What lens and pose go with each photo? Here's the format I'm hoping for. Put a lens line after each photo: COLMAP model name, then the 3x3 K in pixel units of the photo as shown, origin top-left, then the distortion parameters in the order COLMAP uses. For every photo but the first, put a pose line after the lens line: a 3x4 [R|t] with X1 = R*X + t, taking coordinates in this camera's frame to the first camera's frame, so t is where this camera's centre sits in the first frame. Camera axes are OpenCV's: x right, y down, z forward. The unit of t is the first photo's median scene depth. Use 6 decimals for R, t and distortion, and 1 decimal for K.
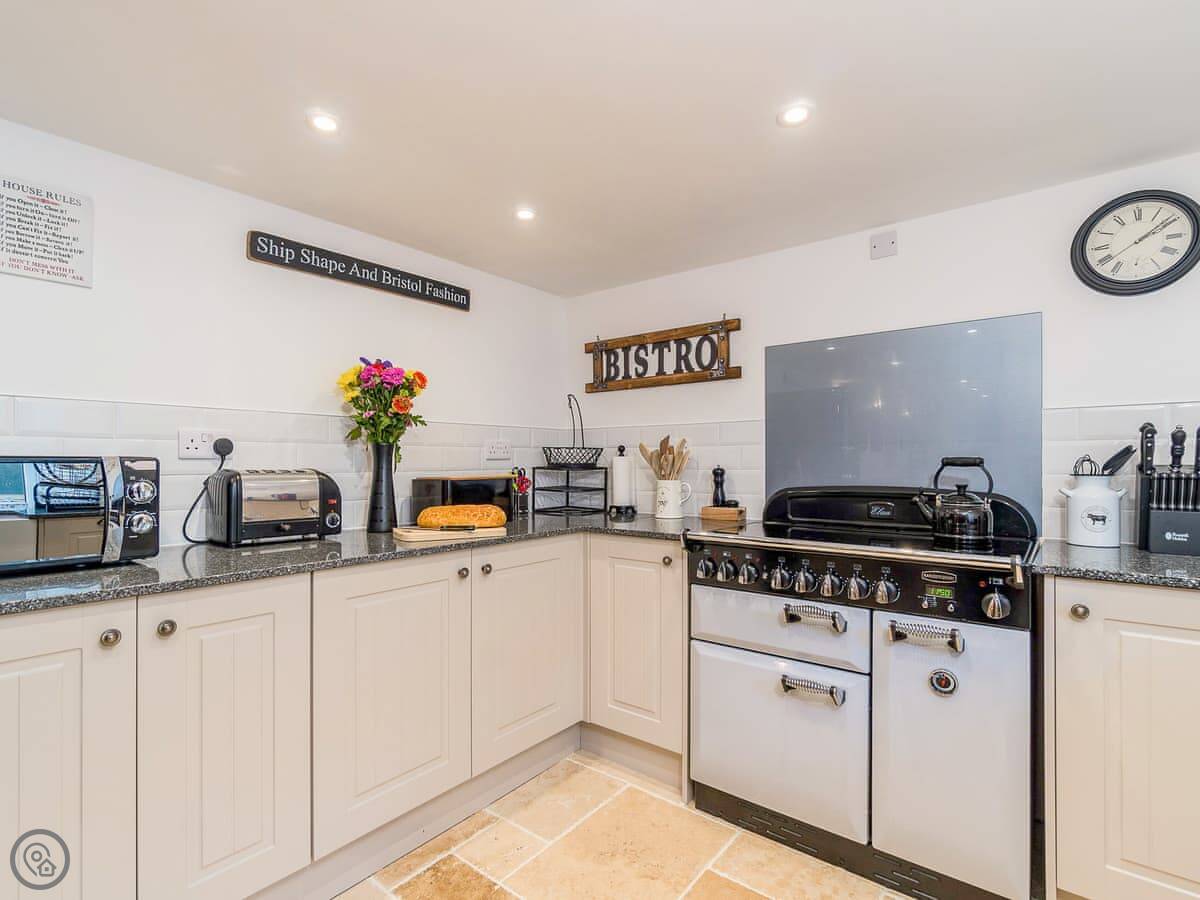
lens RADIAL K [[605.8, 0, 600.0], [0, 605.8, 450.0], [0, 0, 1]] dist [0.001938, 0.000573]
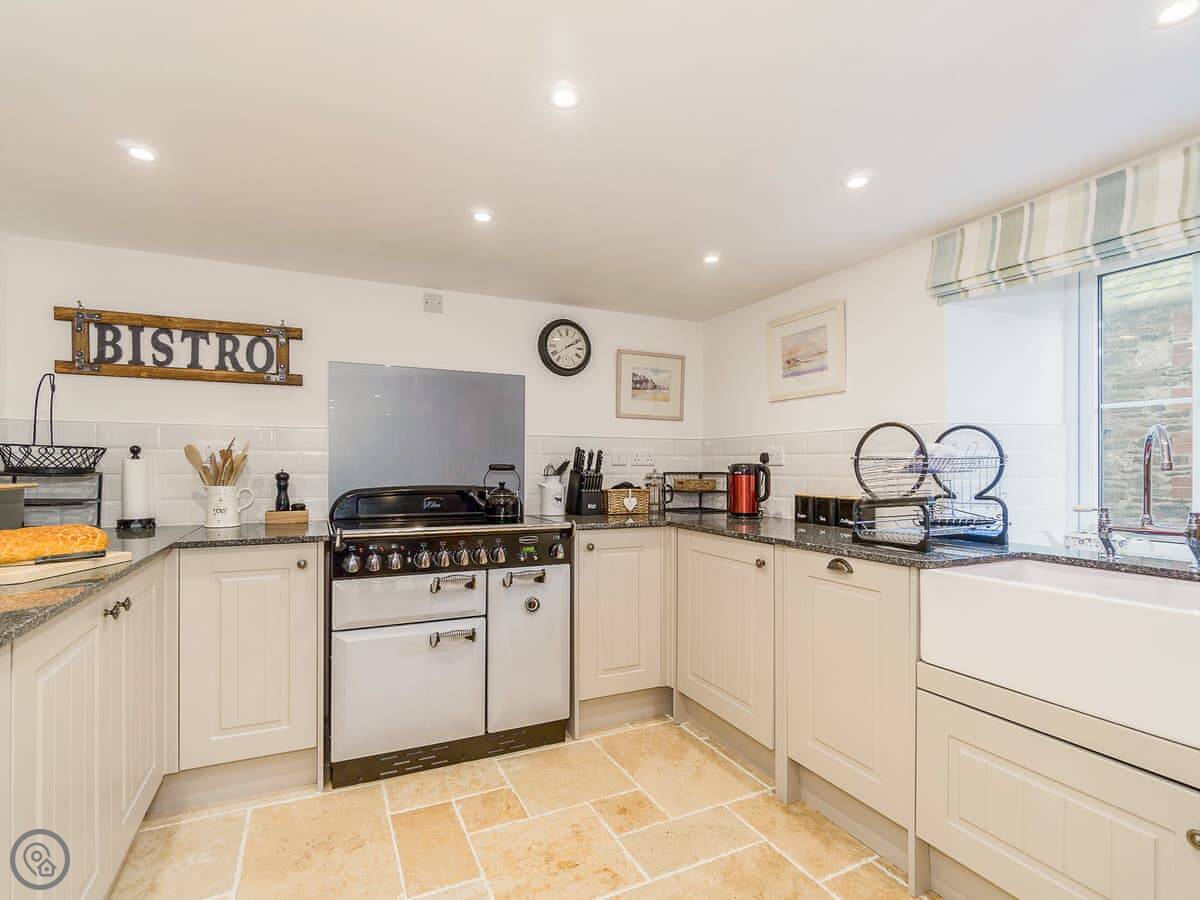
lens RADIAL K [[577.7, 0, 595.2], [0, 577.7, 455.2], [0, 0, 1]] dist [-0.002315, -0.000383]
pose [[0.439326, 0.023207, 0.898028, -0.449580], [-0.021682, 0.999649, -0.015226, 0.004339], [-0.898066, -0.012782, 0.439675, 0.112026]]
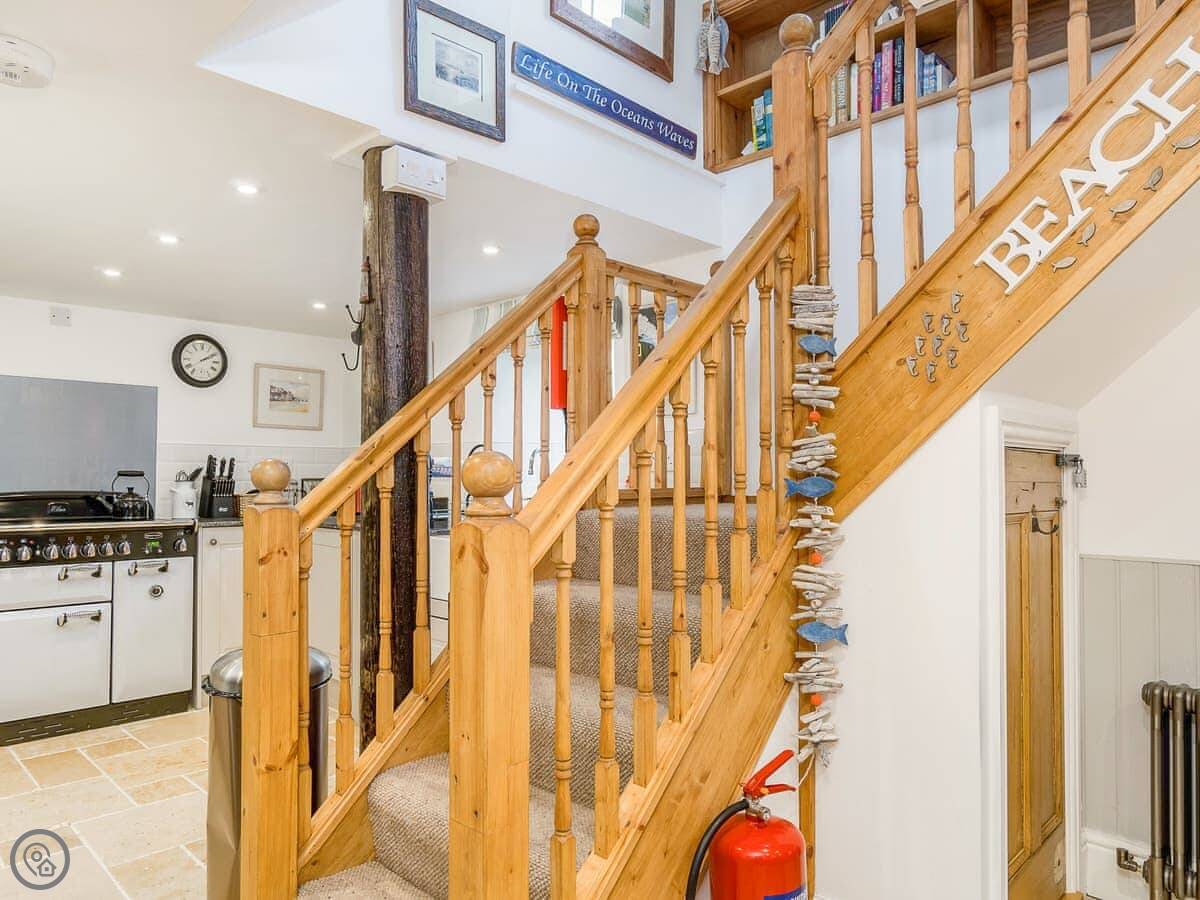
lens RADIAL K [[775.0, 0, 546.2], [0, 775.0, 450.6], [0, 0, 1]] dist [-0.006332, -0.002079]
pose [[0.142845, 0.036650, 0.989066, -0.993720], [-0.022004, 0.999185, -0.033847, 0.002235], [-0.989500, -0.016928, 0.143535, -0.318744]]
